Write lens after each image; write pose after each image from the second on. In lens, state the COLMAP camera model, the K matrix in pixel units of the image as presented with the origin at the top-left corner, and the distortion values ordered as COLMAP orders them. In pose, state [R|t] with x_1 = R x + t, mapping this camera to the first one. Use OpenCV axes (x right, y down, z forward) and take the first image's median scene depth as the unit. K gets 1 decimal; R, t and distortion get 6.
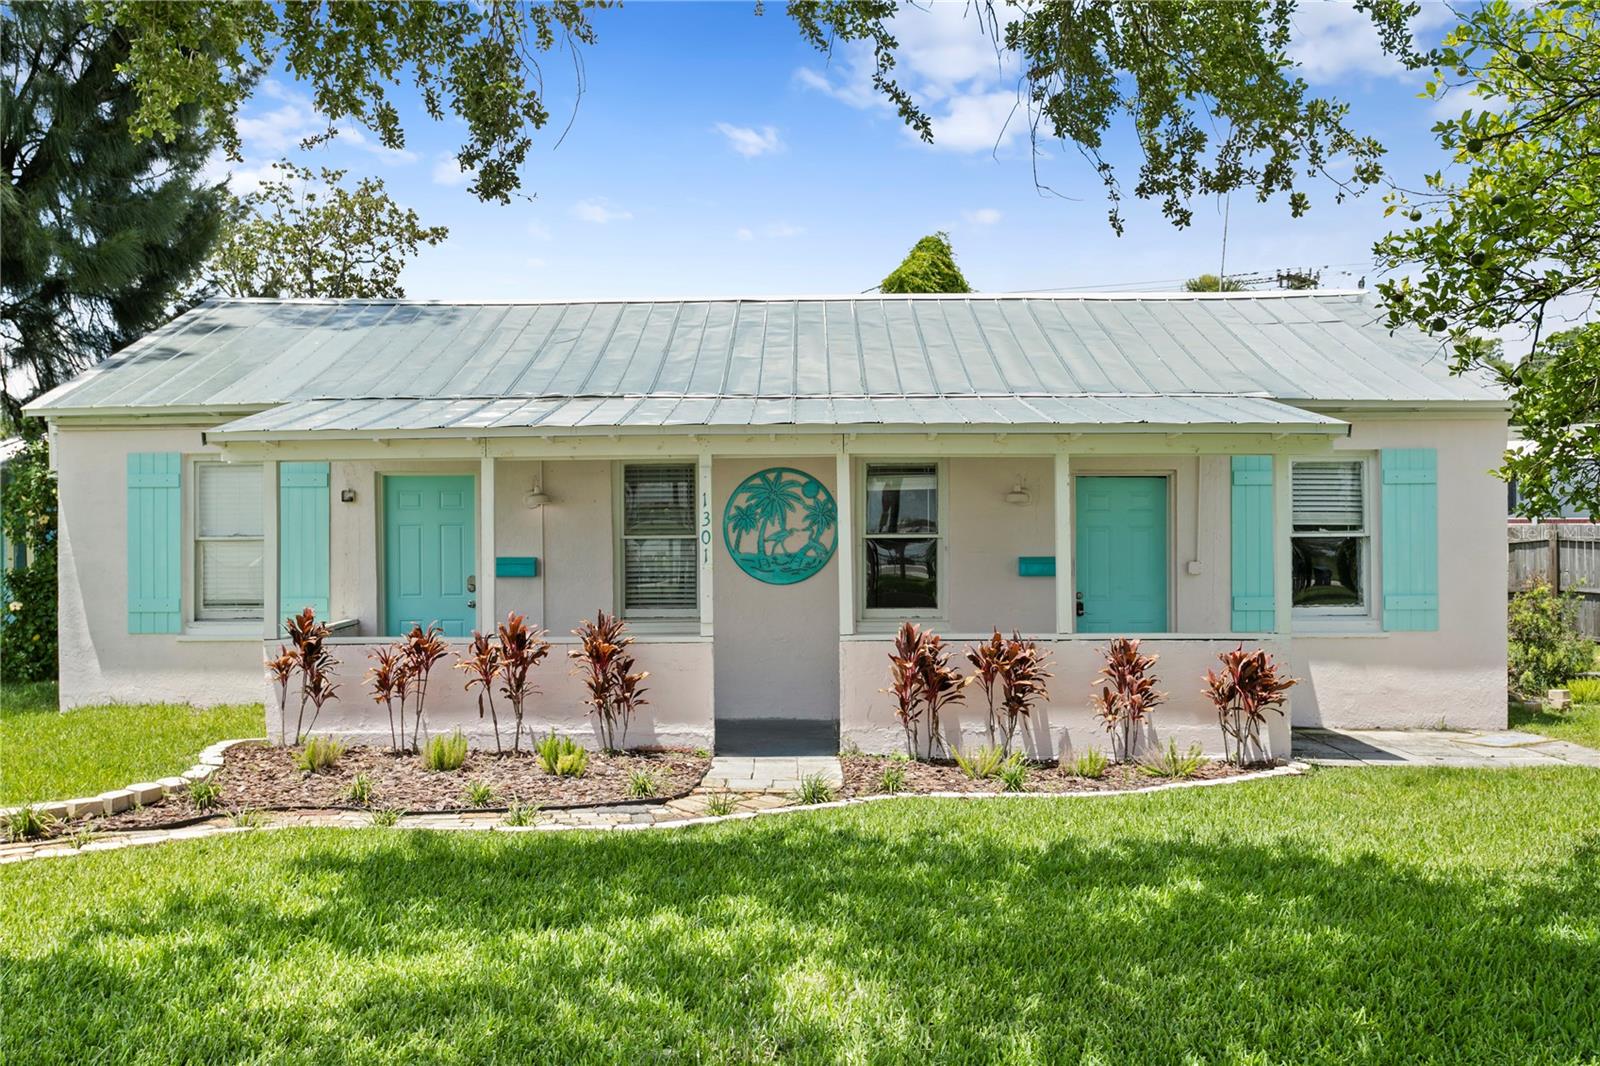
lens RADIAL K [[1407.5, 0, 799.0], [0, 1407.5, 524.4], [0, 0, 1]] dist [0.005232, -0.004656]
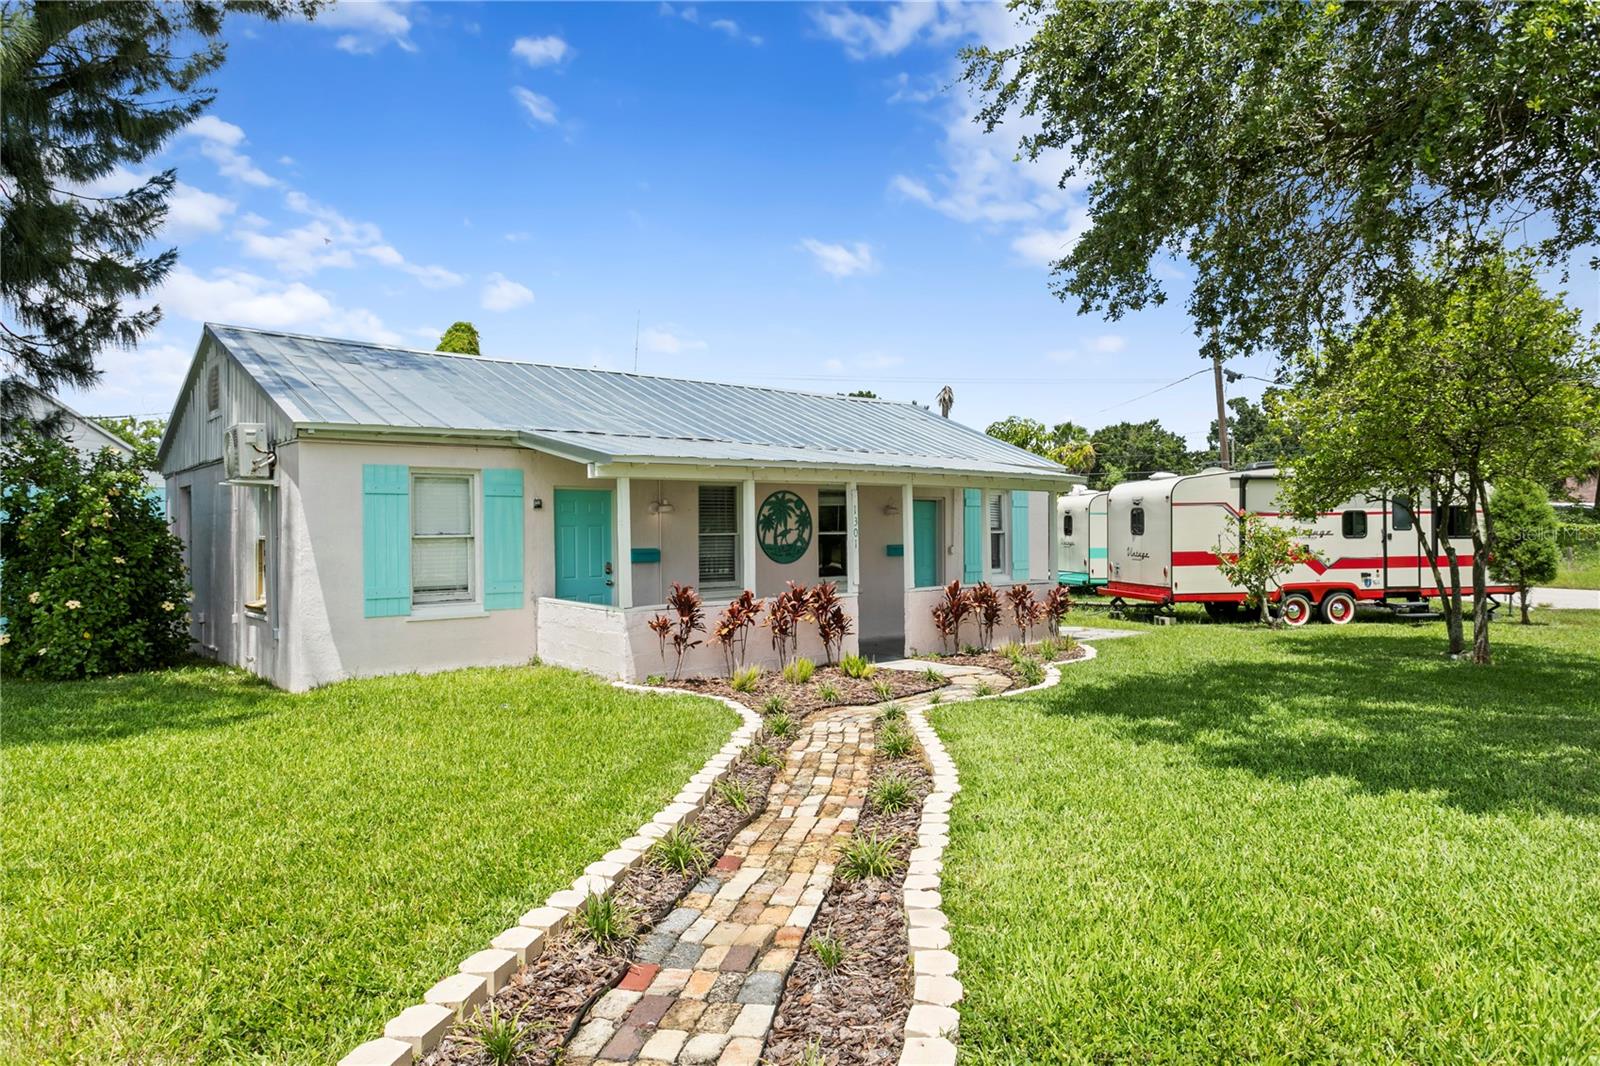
lens RADIAL K [[1031.2, 0, 802.6], [0, 1031.2, 529.7], [0, 0, 1]] dist [0.003130, -0.001402]
pose [[0.747166, 0.000314, 0.664638, -0.774466], [0.000320, 1.000000, -0.000833, 0.005108], [-0.664638, 0.000835, 0.747165, 0.114046]]
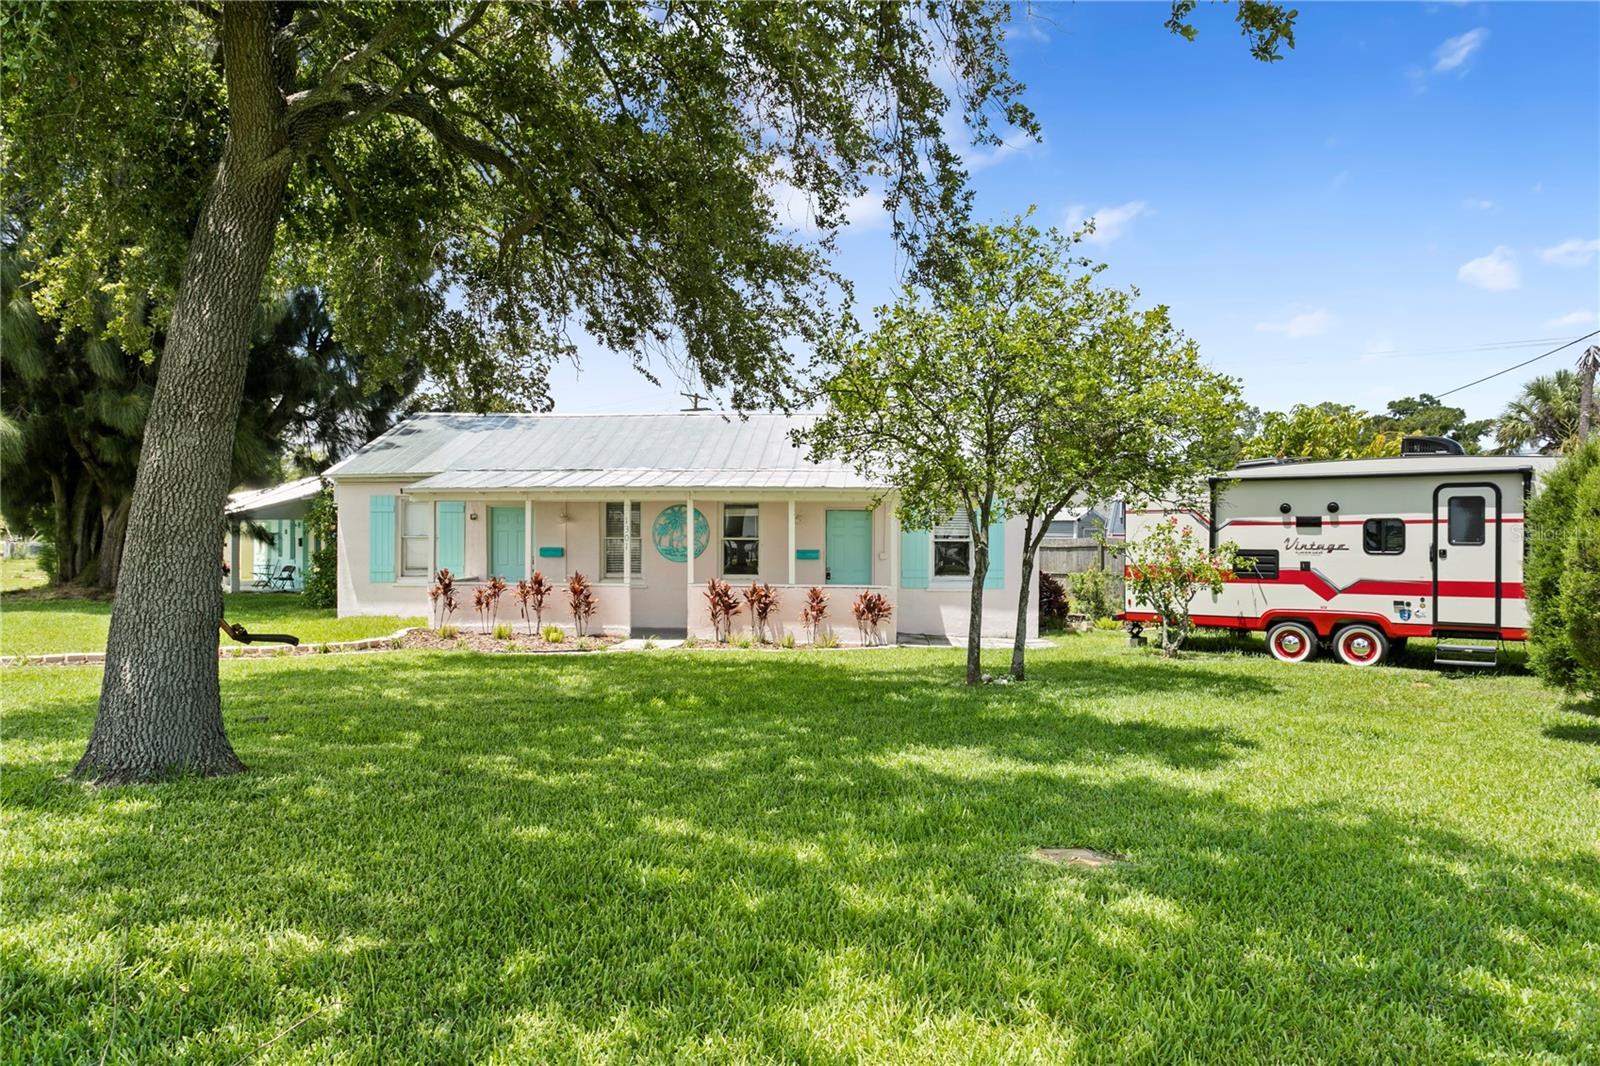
lens RADIAL K [[1031.2, 0, 802.0], [0, 1031.2, 542.2], [0, 0, 1]] dist [0.003130, -0.001402]
pose [[0.997974, 0.011063, -0.062648, 0.256742], [-0.010618, 0.999916, 0.007432, 0.001062], [0.062725, -0.006752, 0.998008, -0.481696]]
